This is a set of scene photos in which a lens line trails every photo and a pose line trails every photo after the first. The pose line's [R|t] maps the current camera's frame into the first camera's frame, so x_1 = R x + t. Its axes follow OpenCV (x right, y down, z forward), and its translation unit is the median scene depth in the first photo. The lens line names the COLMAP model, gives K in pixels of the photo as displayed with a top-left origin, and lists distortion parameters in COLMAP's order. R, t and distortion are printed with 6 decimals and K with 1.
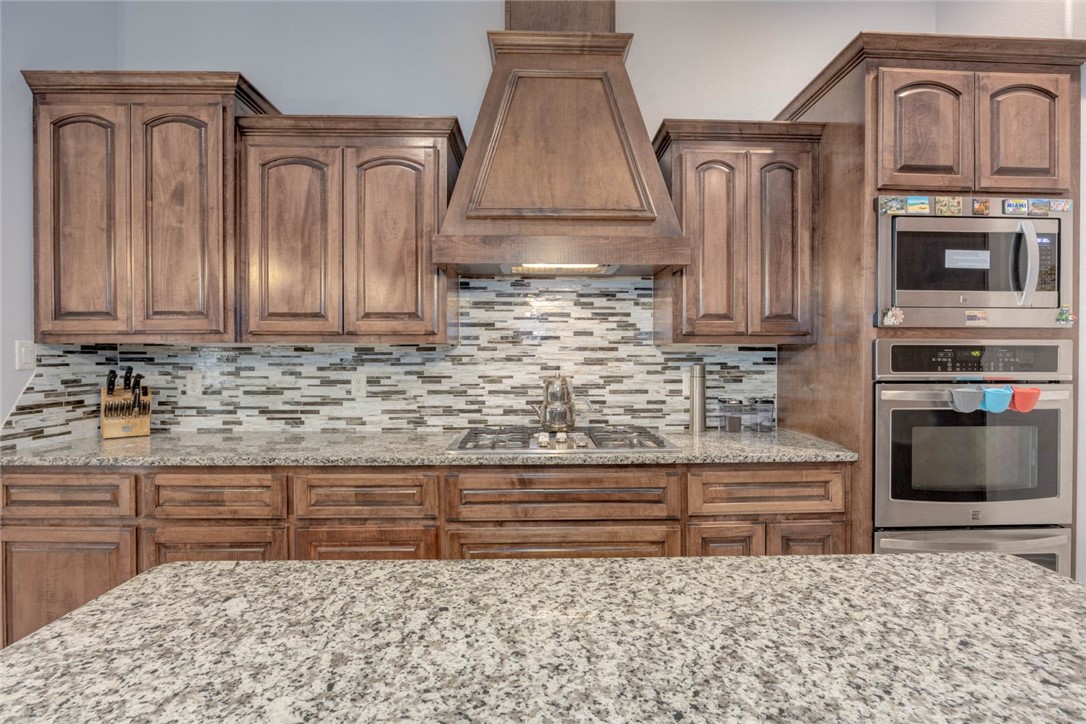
lens RADIAL K [[495.3, 0, 546.3], [0, 495.3, 360.1], [0, 0, 1]] dist [-0.013756, -0.000087]
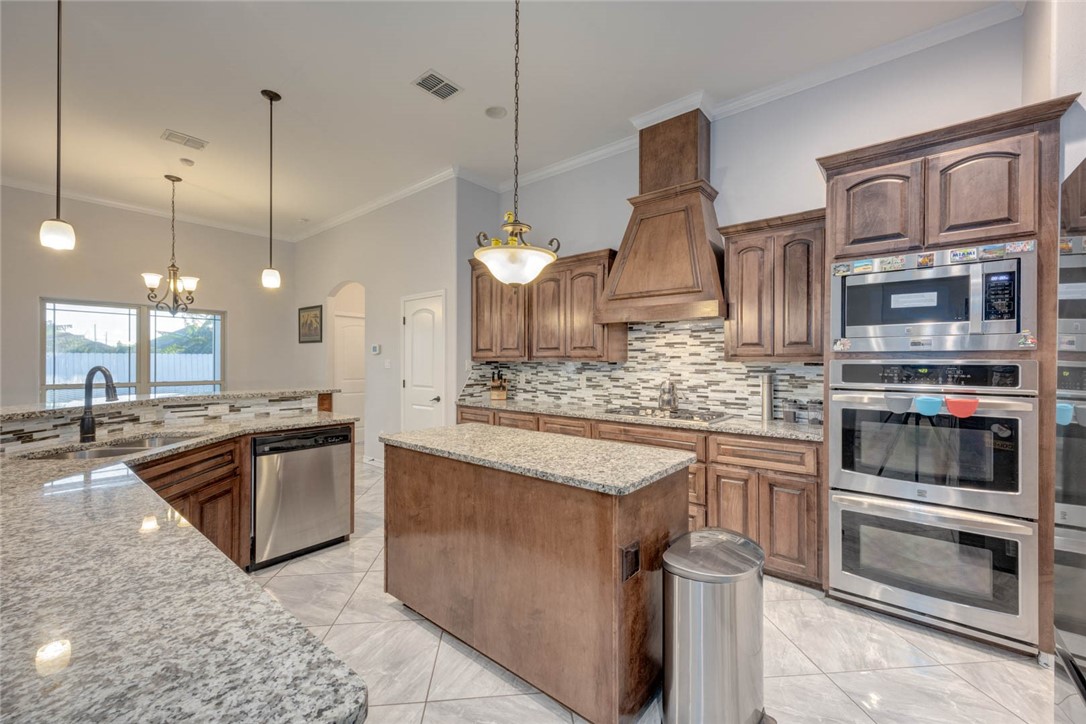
lens RADIAL K [[425.5, 0, 548.8], [0, 425.5, 359.3], [0, 0, 1]] dist [0.000407, -0.000135]
pose [[0.758353, -0.001350, -0.651842, 0.633808], [-0.009902, 0.999859, -0.013591, -0.013350], [0.651769, 0.016762, 0.758233, -0.390545]]
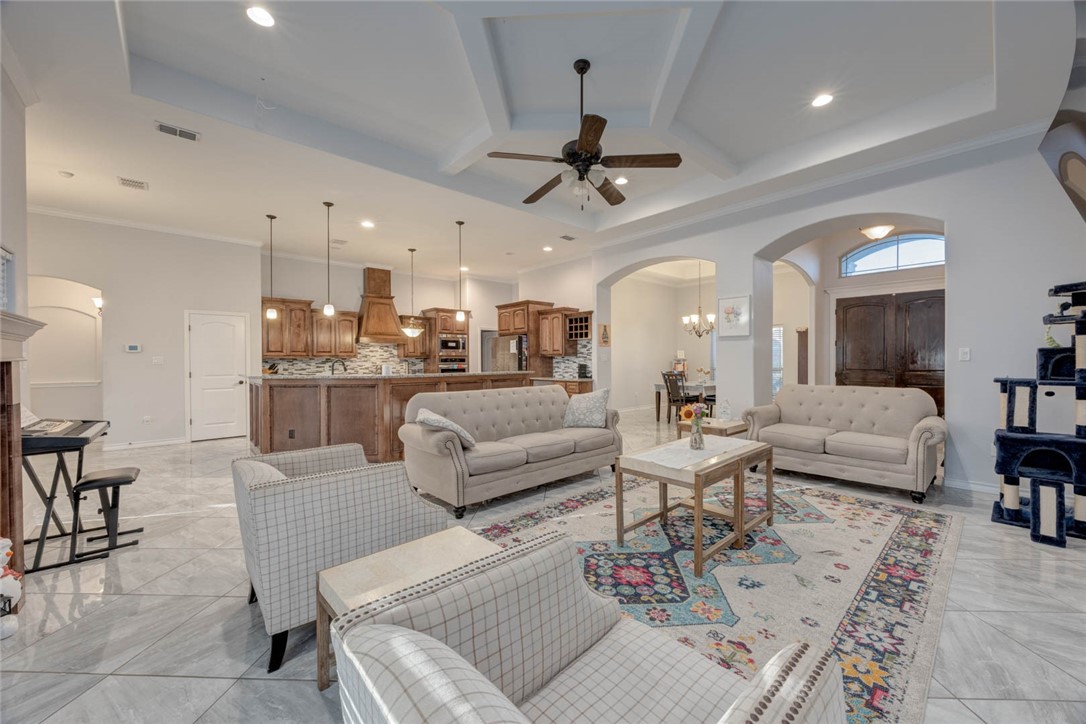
lens RADIAL K [[418.7, 0, 547.4], [0, 418.7, 364.5], [0, 0, 1]] dist [-0.000367, -0.000012]
pose [[0.762379, -0.011278, 0.647033, -1.235490], [0.011921, 0.999923, 0.003383, 0.034104], [-0.647021, 0.005134, 0.762455, -2.854651]]
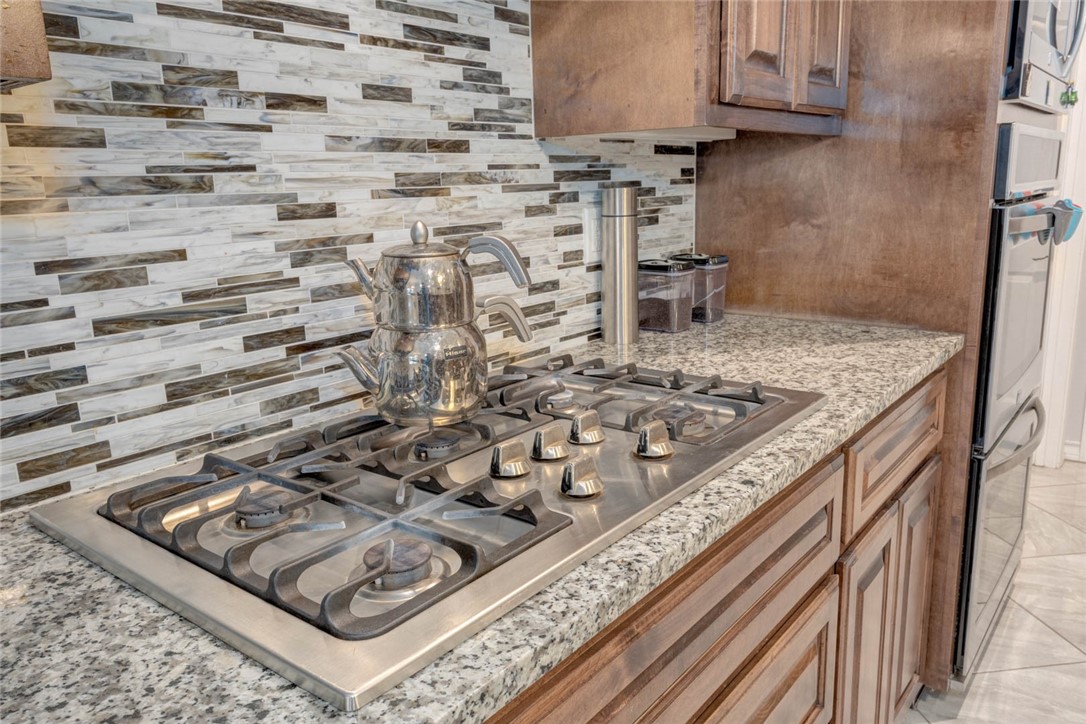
lens RADIAL K [[804.5, 0, 543.0], [0, 804.5, 362.0], [0, 0, 1]] dist [0.000368, 0.000938]
pose [[0.642345, -0.186660, 0.743337, -0.269089], [0.035425, 0.976083, 0.214494, 0.005978], [-0.765596, -0.111447, 0.633594, 0.594170]]
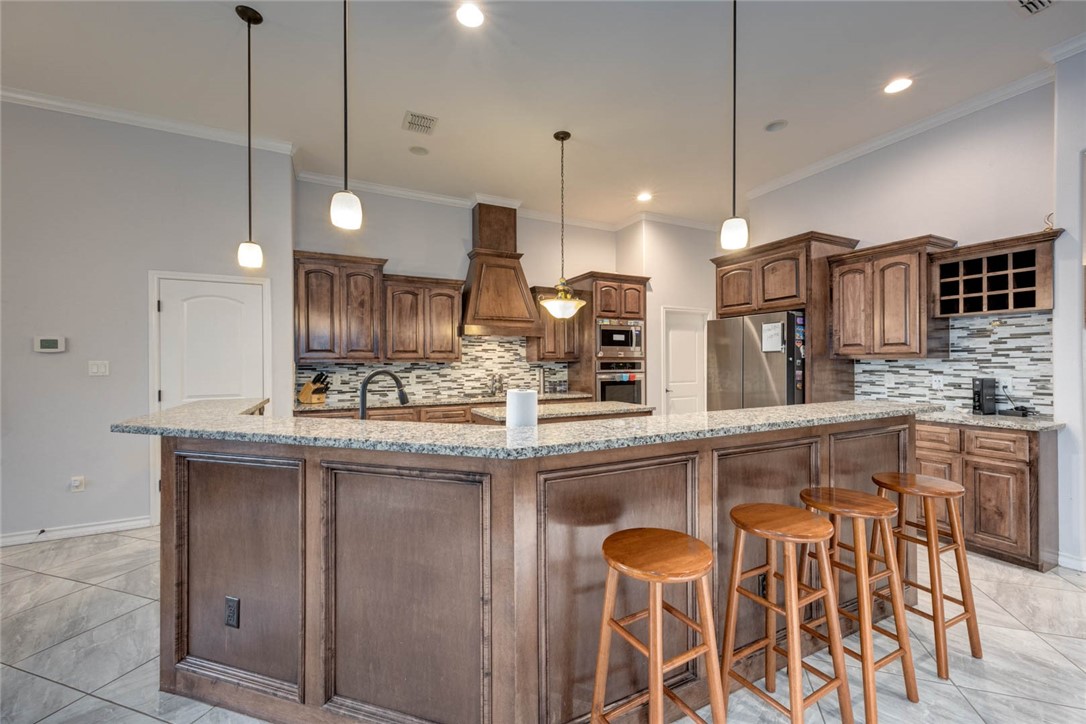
lens RADIAL K [[434.2, 0, 543.0], [0, 434.2, 362.0], [0, 0, 1]] dist [0.008059, 0.000093]
pose [[0.910216, -0.004342, 0.414112, -0.675157], [0.009192, 0.999911, -0.009720, -0.004186], [-0.414032, 0.012654, 0.910174, -1.175298]]
